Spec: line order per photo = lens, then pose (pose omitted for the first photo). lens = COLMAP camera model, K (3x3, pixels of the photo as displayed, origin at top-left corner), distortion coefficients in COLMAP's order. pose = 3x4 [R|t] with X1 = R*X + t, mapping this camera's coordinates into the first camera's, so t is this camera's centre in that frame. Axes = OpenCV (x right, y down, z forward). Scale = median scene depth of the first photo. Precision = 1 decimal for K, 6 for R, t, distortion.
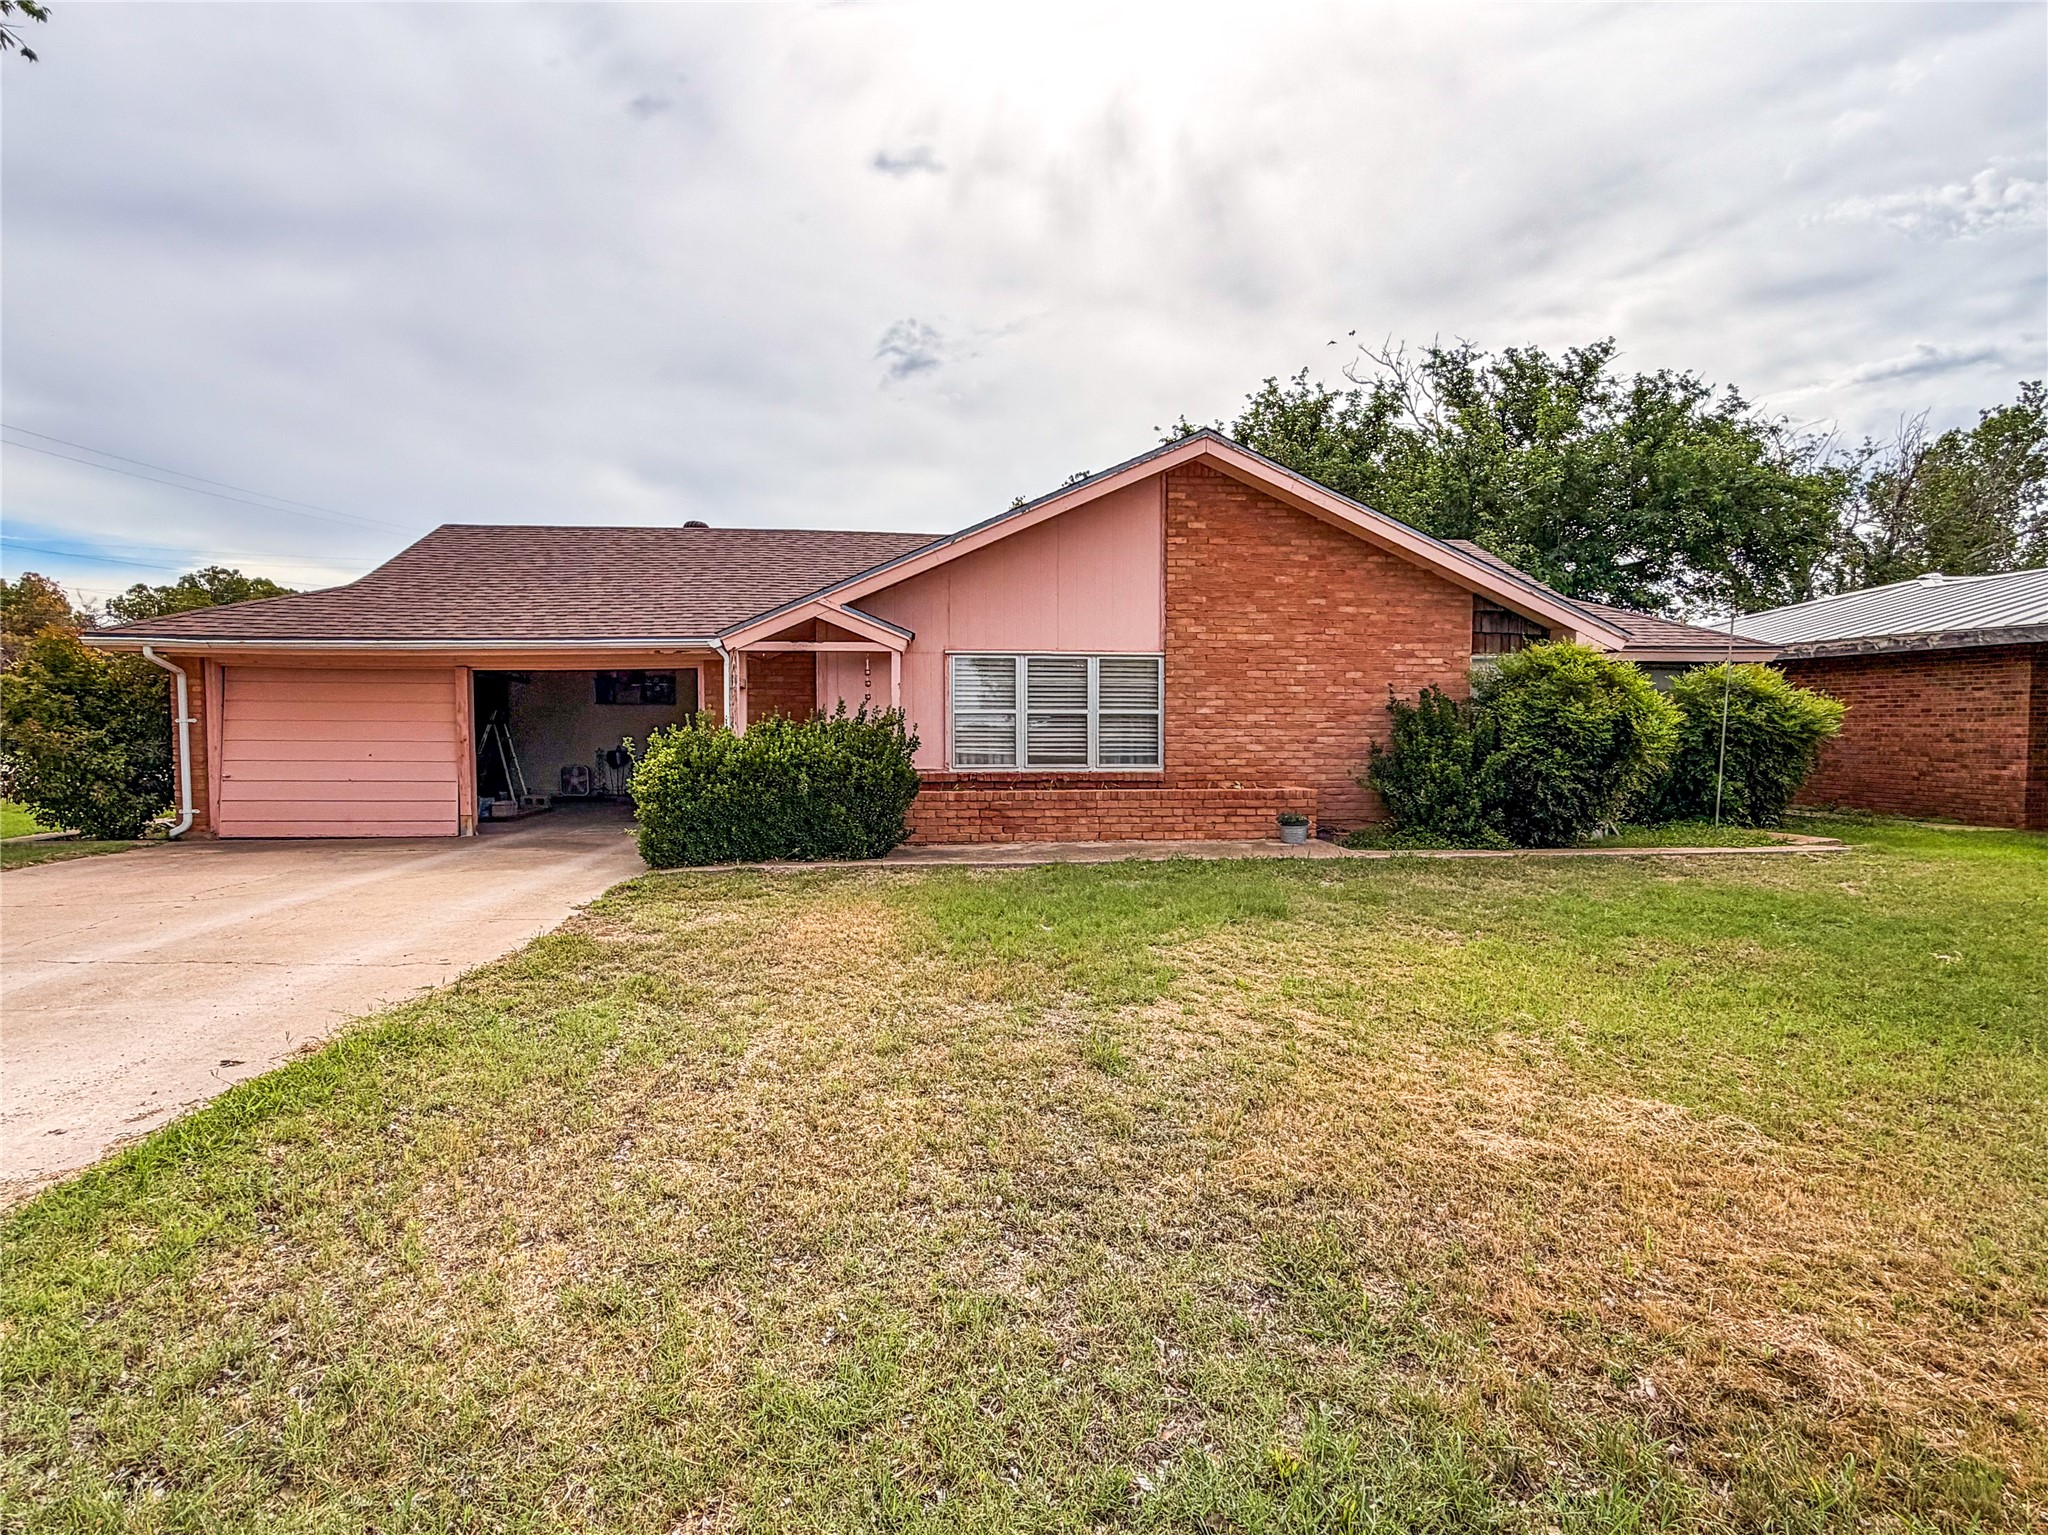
lens RADIAL K [[1063.2, 0, 1025.7], [0, 1063.2, 758.3], [0, 0, 1]] dist [-0.001804, -0.000202]
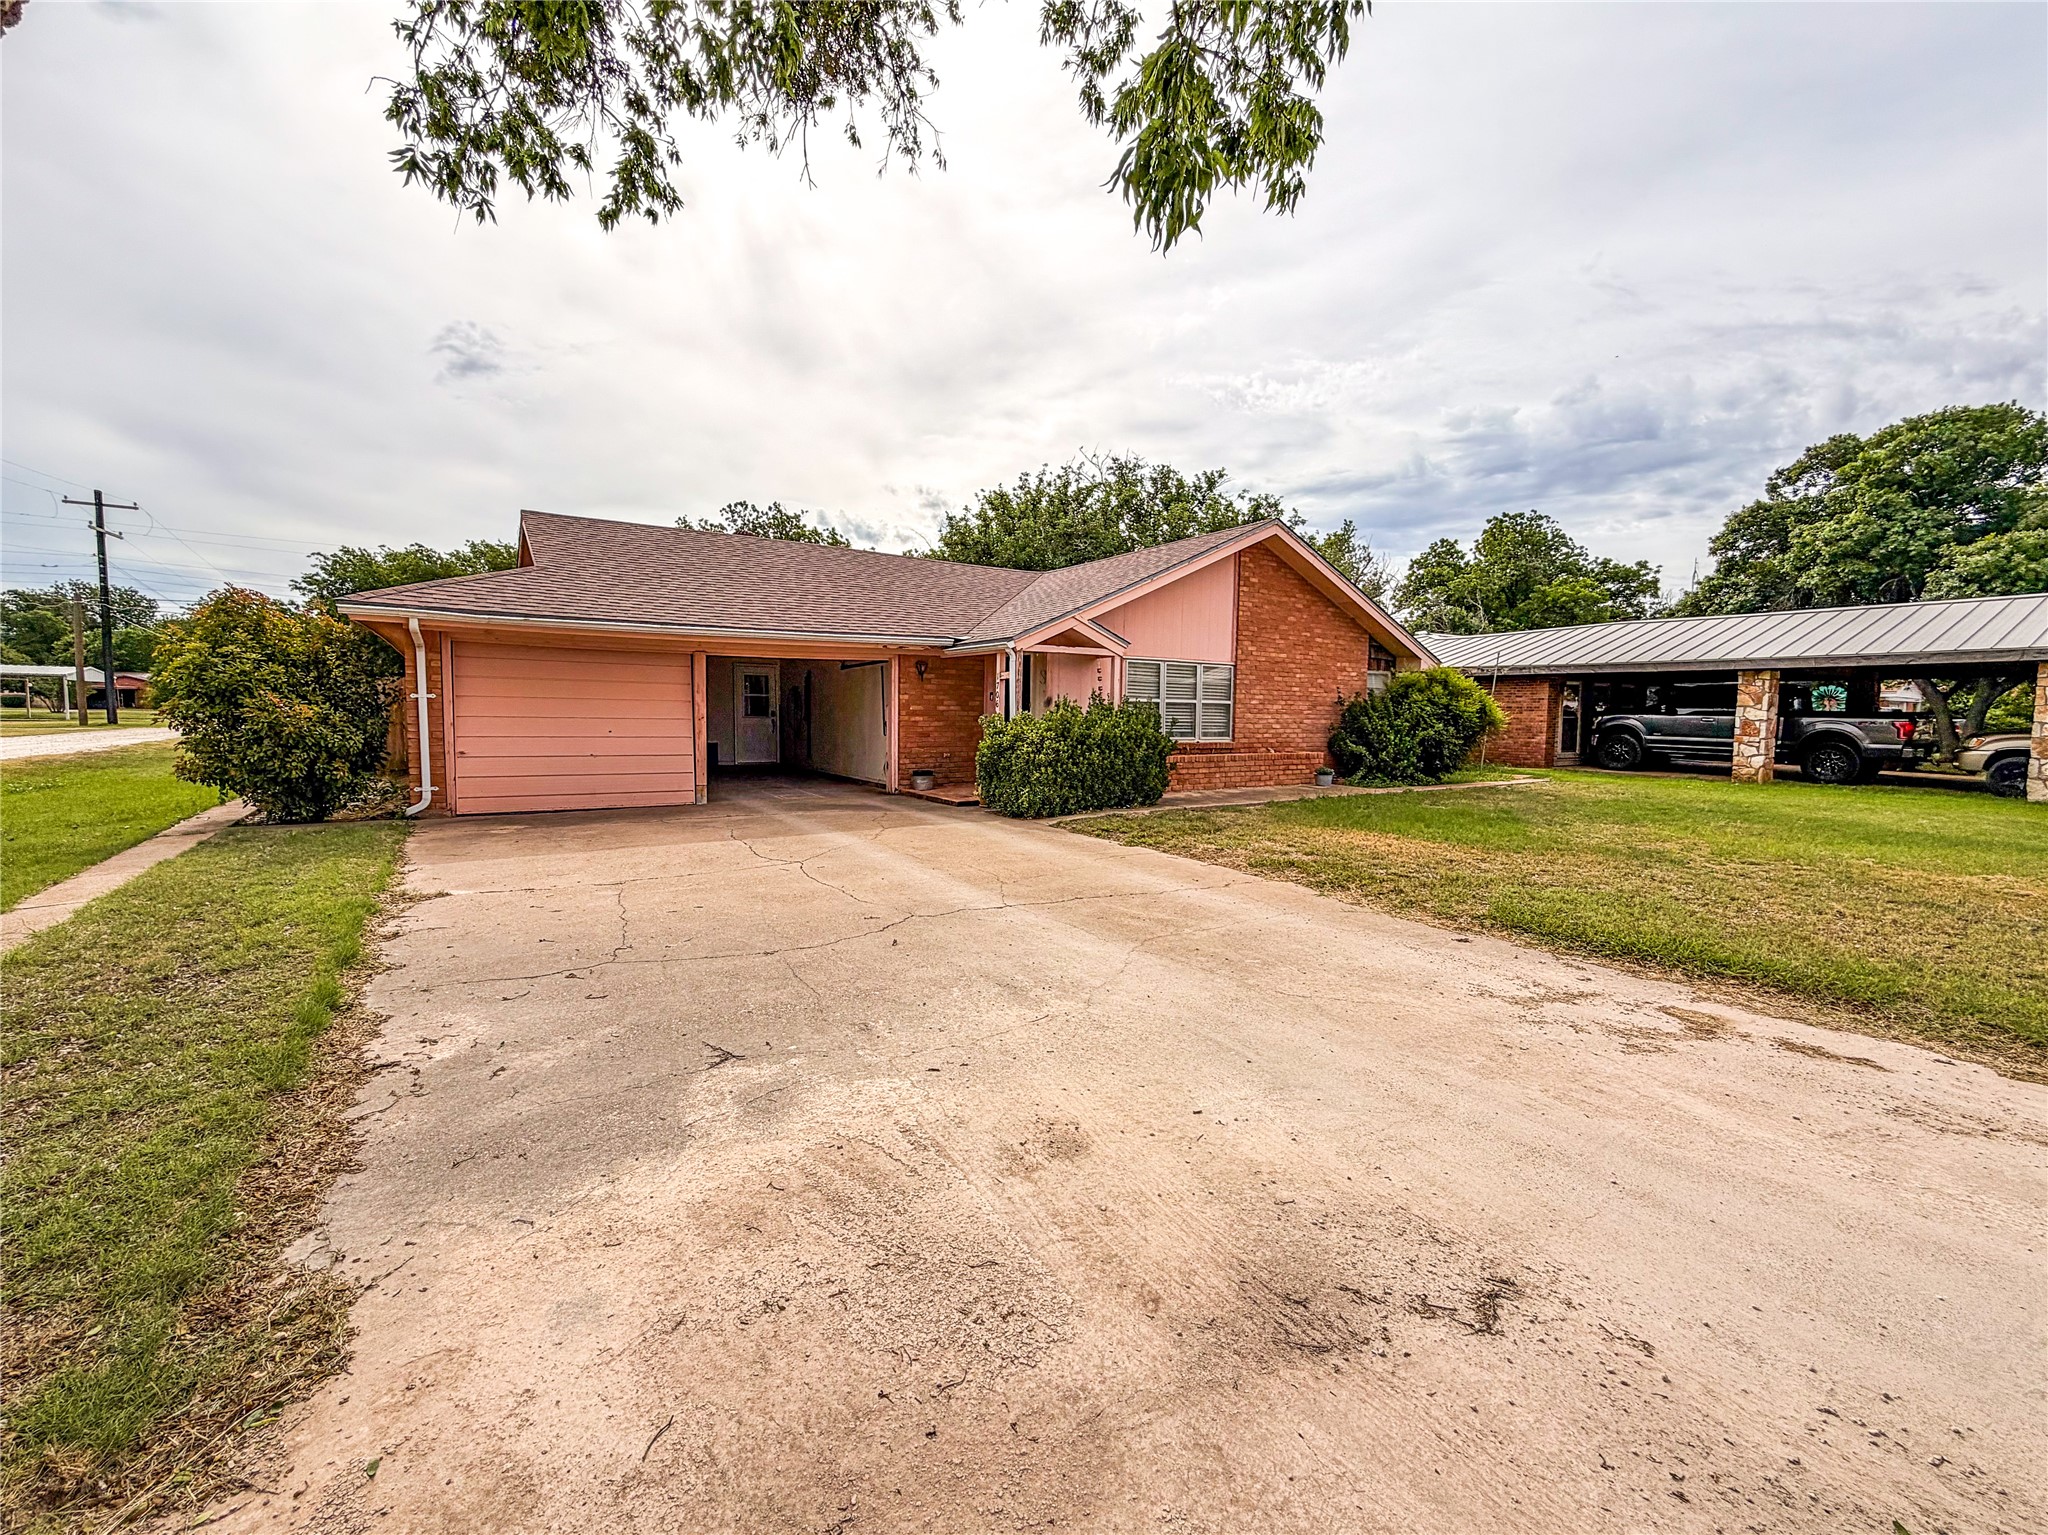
lens RADIAL K [[814.5, 0, 1022.9], [0, 814.5, 777.6], [0, 0, 1]] dist [-0.003059, 0.000591]
pose [[0.896326, -0.025592, 0.442656, -0.637596], [-0.000735, 0.998246, 0.059201, -0.005421], [-0.443395, -0.053389, 0.894735, 0.087740]]
